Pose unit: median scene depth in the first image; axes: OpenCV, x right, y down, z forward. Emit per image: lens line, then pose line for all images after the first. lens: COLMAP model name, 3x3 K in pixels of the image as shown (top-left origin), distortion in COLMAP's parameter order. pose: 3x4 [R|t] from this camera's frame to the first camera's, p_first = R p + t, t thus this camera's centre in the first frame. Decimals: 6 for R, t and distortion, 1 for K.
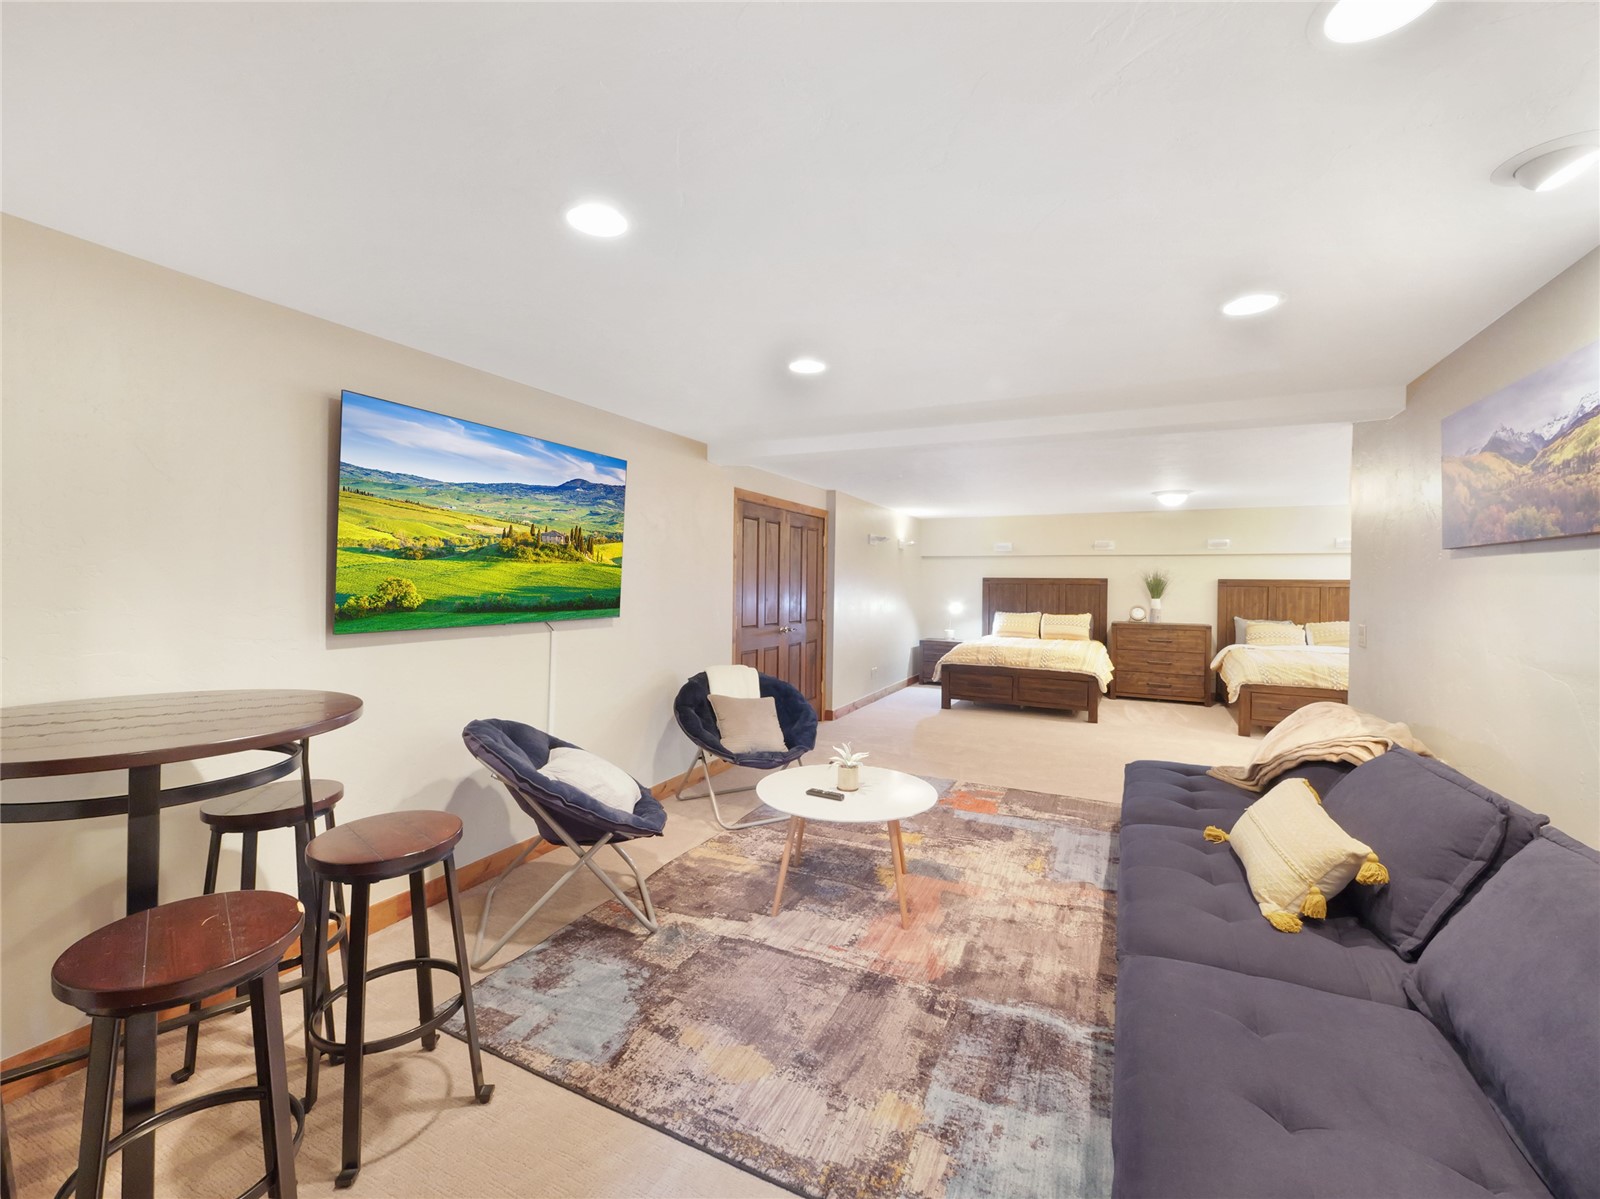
lens RADIAL K [[692.3, 0, 796.2], [0, 692.3, 593.0], [0, 0, 1]] dist [0.001258, 0.000075]
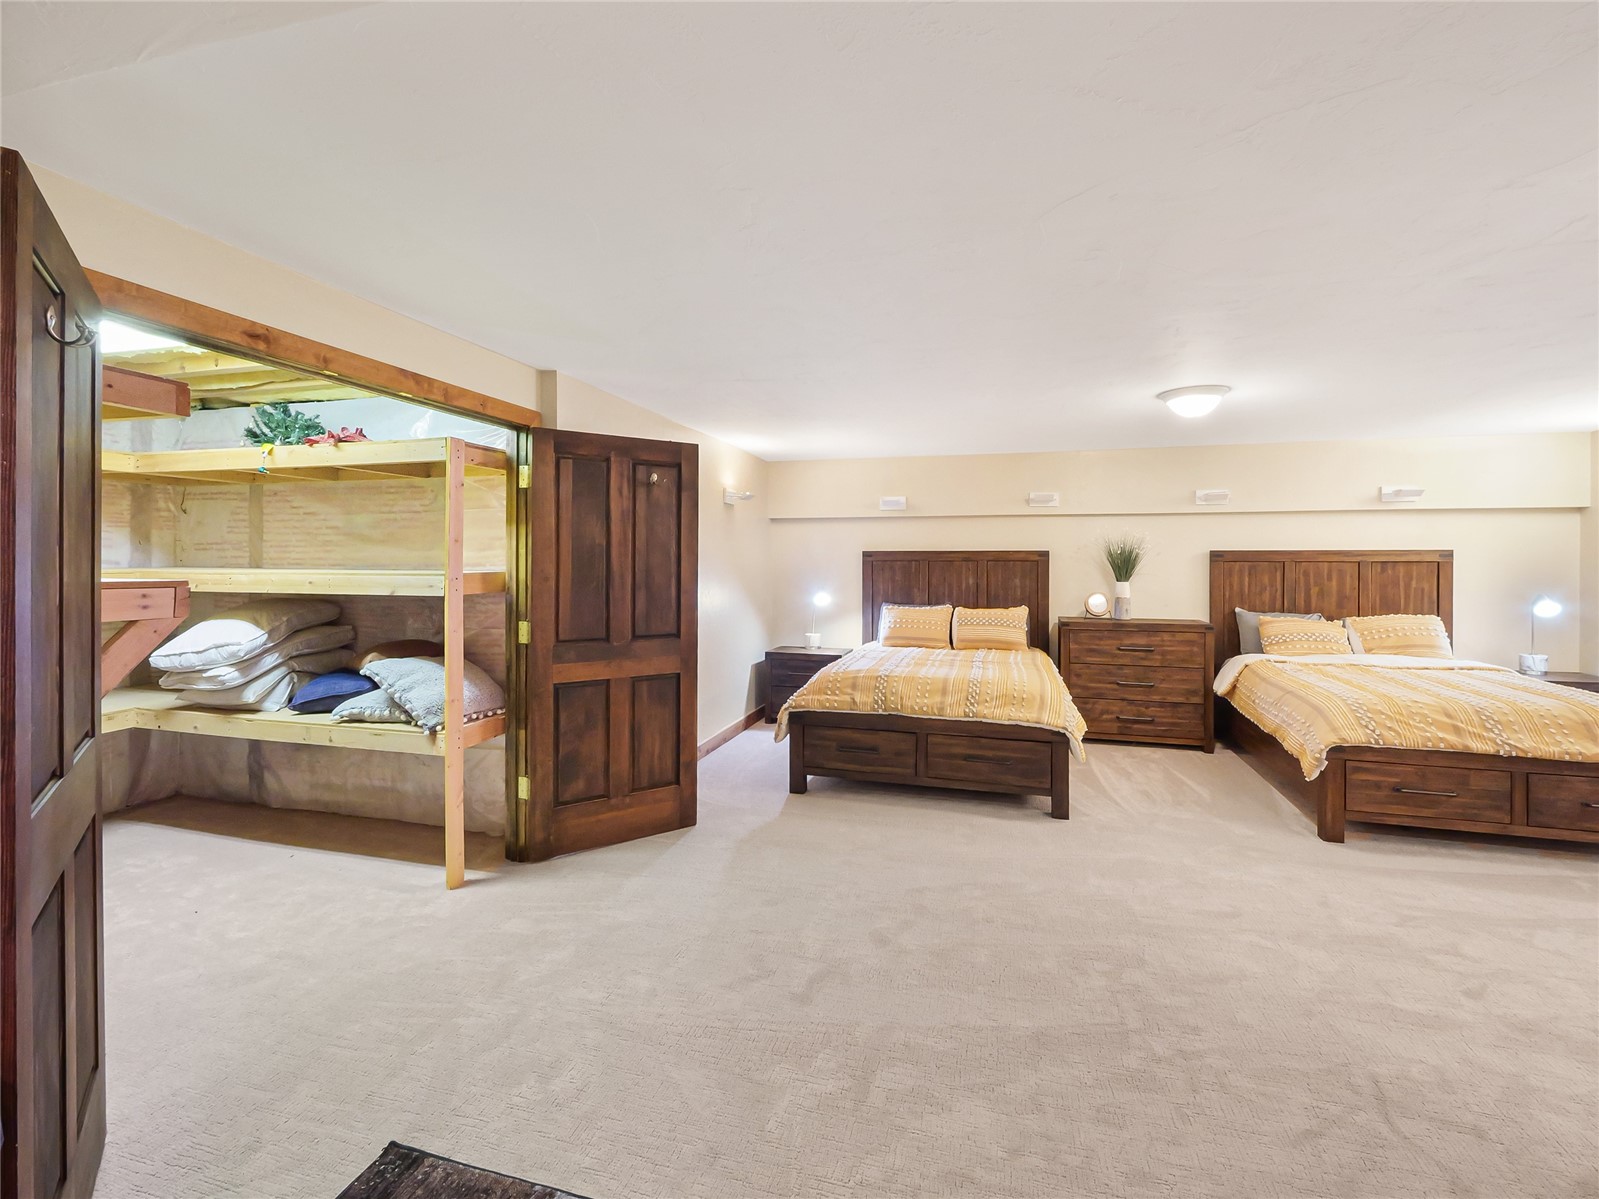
lens RADIAL K [[691.9, 0, 801.6], [0, 691.9, 583.1], [0, 0, 1]] dist [0.001258, 0.000075]
pose [[0.985566, -0.016665, 0.168470, 0.121186], [0.012650, 0.999611, 0.024875, -0.010884], [-0.168819, -0.022385, 0.985393, 0.434349]]
